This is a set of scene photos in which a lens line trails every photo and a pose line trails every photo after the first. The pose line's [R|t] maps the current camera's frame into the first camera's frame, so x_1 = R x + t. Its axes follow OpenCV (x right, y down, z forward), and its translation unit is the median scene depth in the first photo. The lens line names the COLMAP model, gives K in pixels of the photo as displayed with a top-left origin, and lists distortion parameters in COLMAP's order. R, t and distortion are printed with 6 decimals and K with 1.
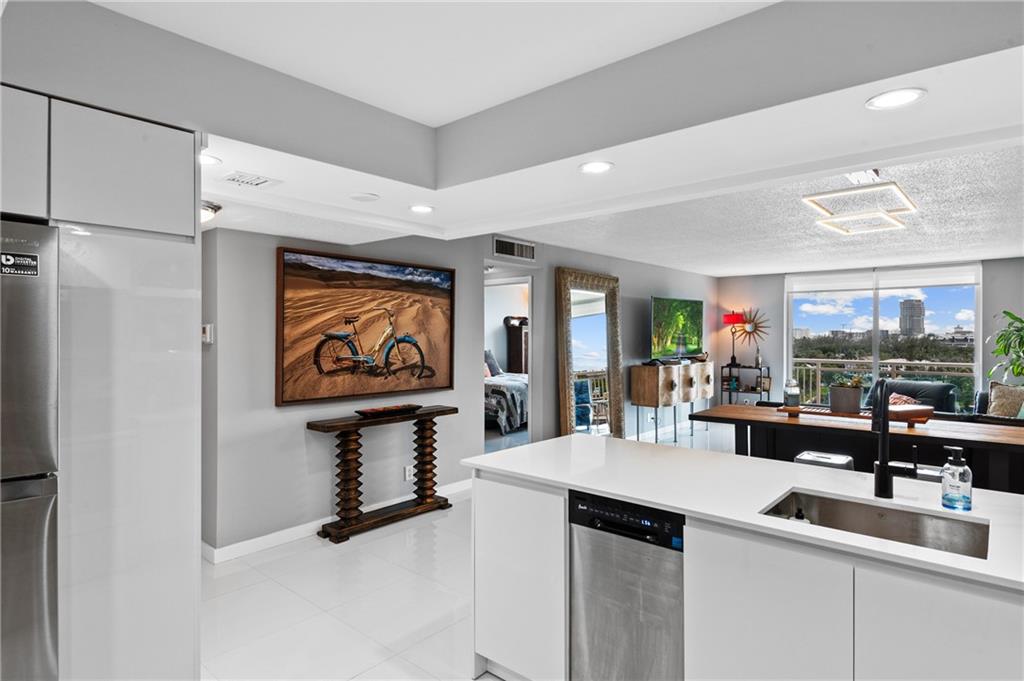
lens RADIAL K [[558.3, 0, 512.0], [0, 558.3, 340.5], [0, 0, 1]] dist [0.041886, -0.034962]
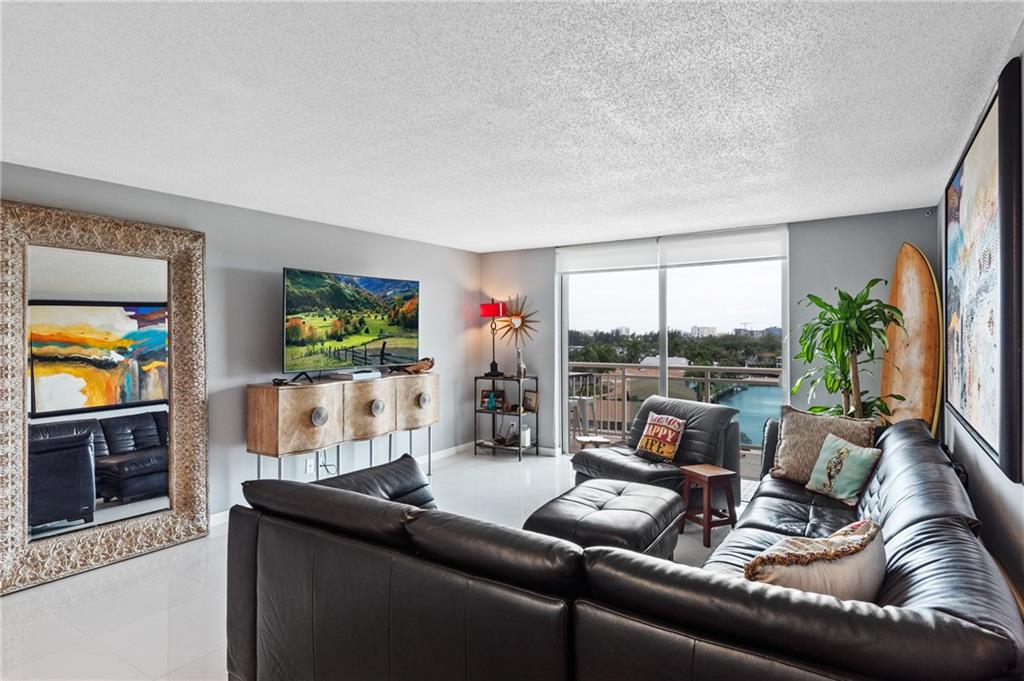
lens RADIAL K [[558.3, 0, 512.0], [0, 558.3, 340.5], [0, 0, 1]] dist [0.041886, -0.034962]
pose [[0.990739, -0.005770, 0.135656, 0.362273], [0.005495, 0.999982, 0.002403, -0.001912], [-0.135668, -0.001636, 0.990753, 0.328123]]
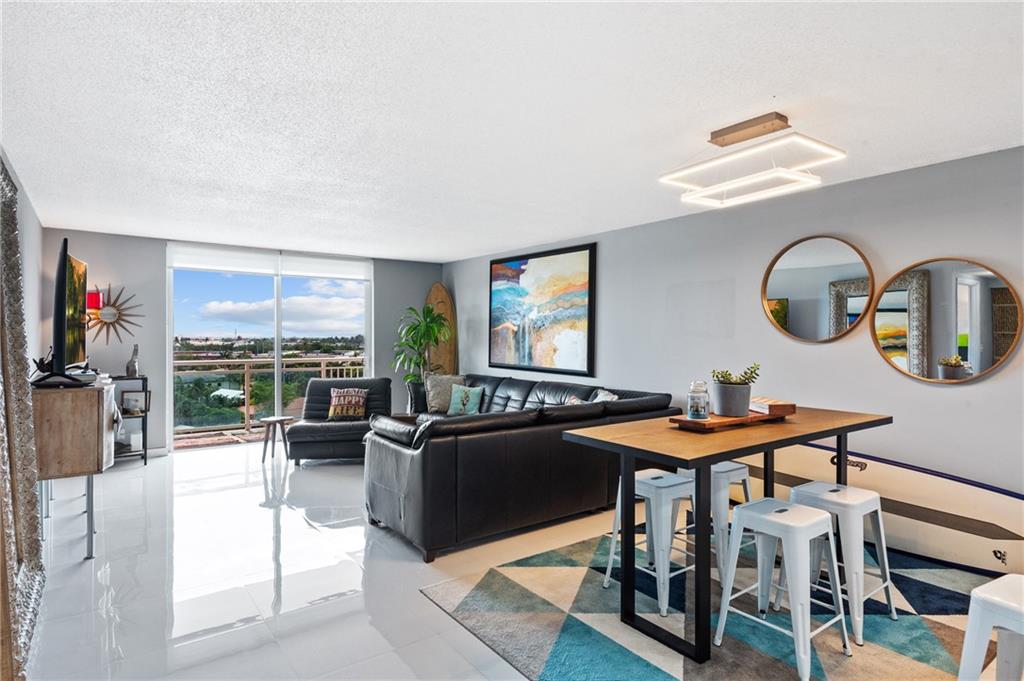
lens RADIAL K [[558.3, 0, 512.0], [0, 558.3, 340.5], [0, 0, 1]] dist [0.041886, -0.034962]
pose [[0.216156, -0.007933, 0.976327, -0.116860], [0.006866, 0.999955, 0.006605, 0.004464], [-0.976335, 0.005276, 0.216200, 0.469183]]
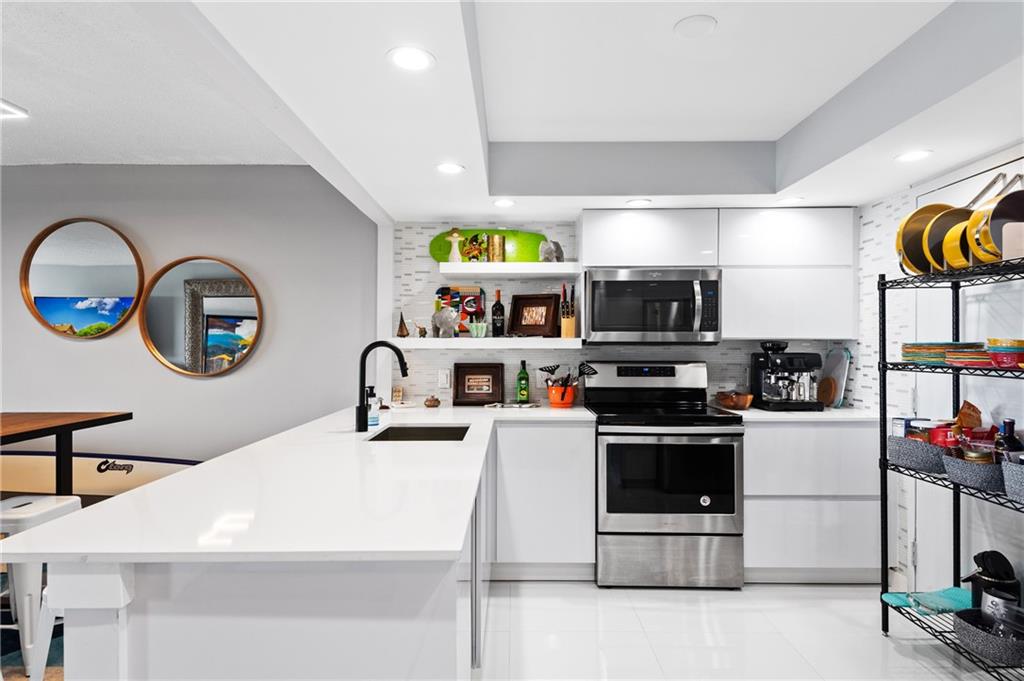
lens RADIAL K [[570.1, 0, 512.0], [0, 570.1, 340.5], [0, 0, 1]] dist [0.043976, -0.029128]
pose [[-0.644721, 0.002019, 0.764415, -0.132530], [0.006076, 0.999978, 0.002484, 0.014300], [-0.764394, 0.006246, -0.644720, 0.356842]]
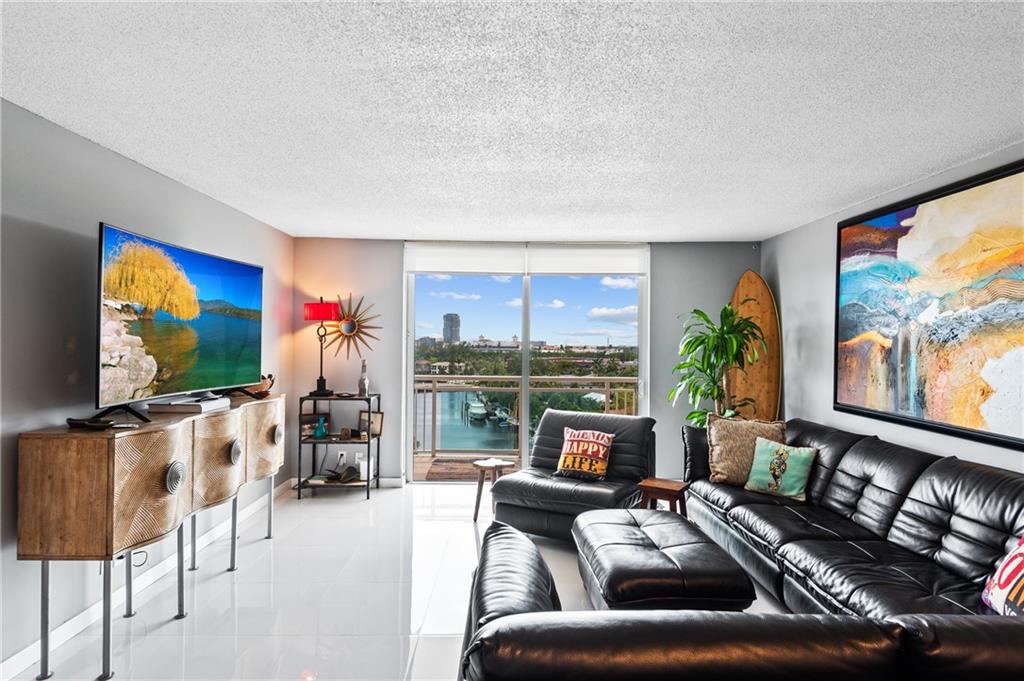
lens RADIAL K [[558.3, 0, 512.0], [0, 558.3, 340.5], [0, 0, 1]] dist [0.041886, -0.034962]
pose [[0.748659, 0.008603, 0.662900, 0.184935], [-0.001491, 0.999935, -0.011292, -0.004234], [-0.662954, 0.007465, 0.748623, 0.508587]]
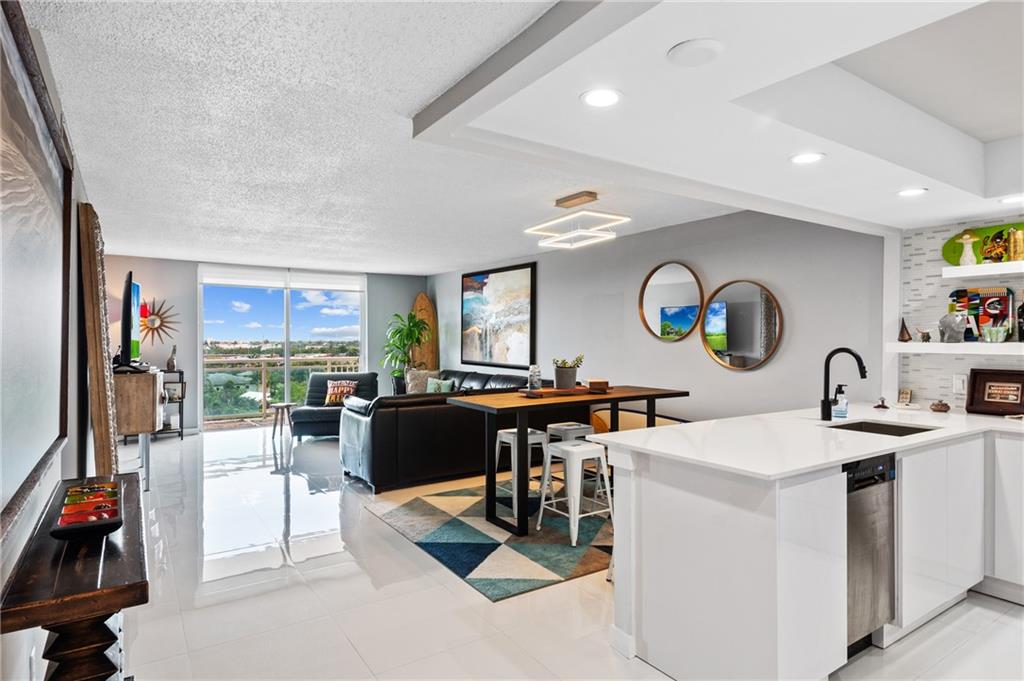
lens RADIAL K [[570.1, 0, 512.0], [0, 570.1, 340.5], [0, 0, 1]] dist [0.043976, -0.029128]
pose [[0.262893, -0.004729, 0.964813, -0.274024], [0.010715, 0.999941, 0.001982, 0.007113], [-0.964766, 0.009817, 0.262928, 0.320988]]
